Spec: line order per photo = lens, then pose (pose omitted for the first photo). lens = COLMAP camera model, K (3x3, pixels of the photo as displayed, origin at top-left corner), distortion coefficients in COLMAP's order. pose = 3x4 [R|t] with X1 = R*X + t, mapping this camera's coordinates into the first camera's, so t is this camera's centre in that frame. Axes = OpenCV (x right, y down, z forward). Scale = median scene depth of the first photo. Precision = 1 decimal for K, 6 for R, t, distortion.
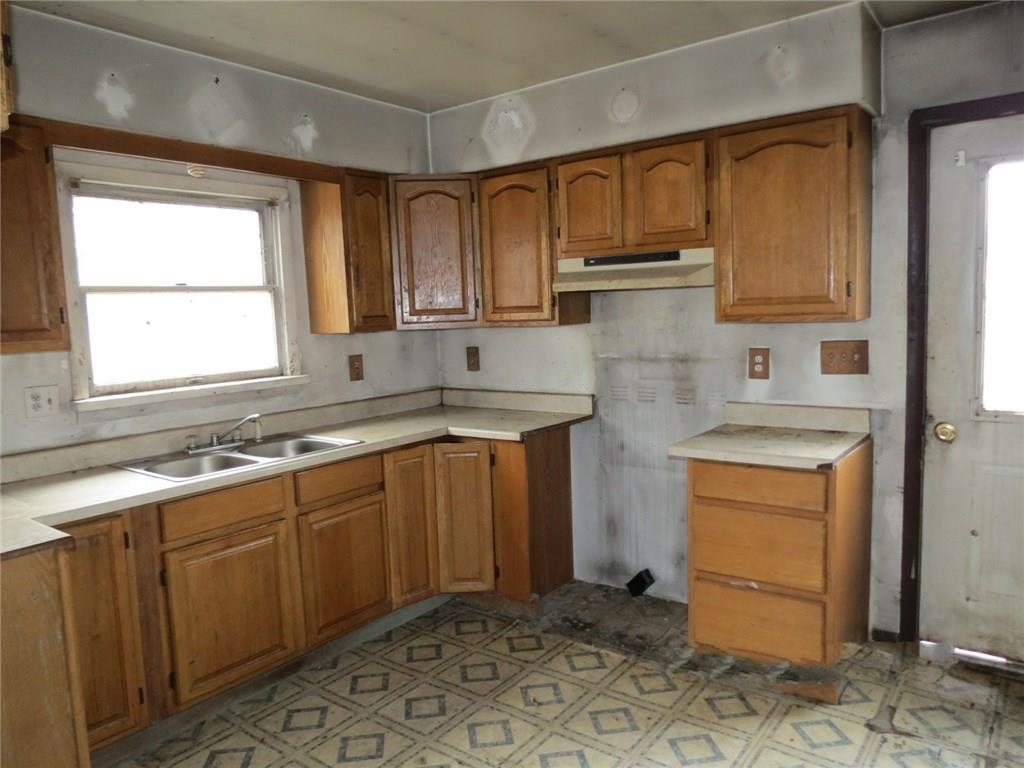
lens RADIAL K [[727.4, 0, 512.4], [0, 727.4, 383.1], [0, 0, 1]] dist [-0.023887, 0.014140]
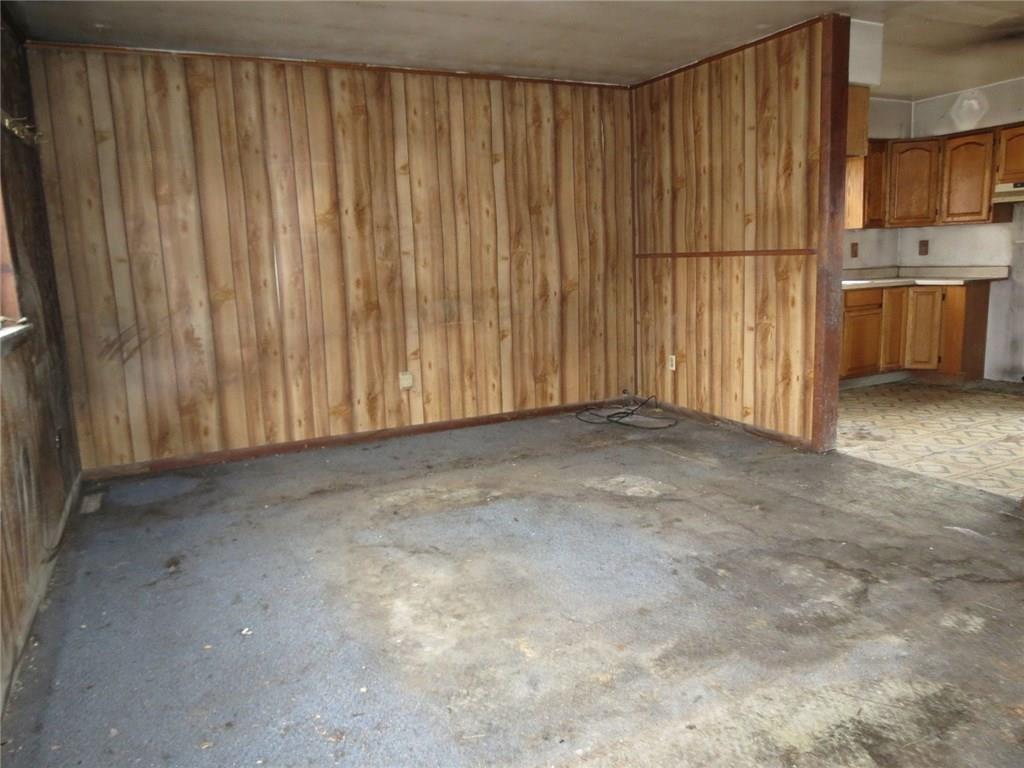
lens RADIAL K [[727.4, 0, 511.4], [0, 727.4, 382.4], [0, 0, 1]] dist [-0.023887, 0.014140]
pose [[0.903810, 0.076081, -0.421116, -0.220043], [-0.043597, 0.995319, 0.086250, 0.202557], [0.425707, -0.059594, 0.902896, -1.077852]]
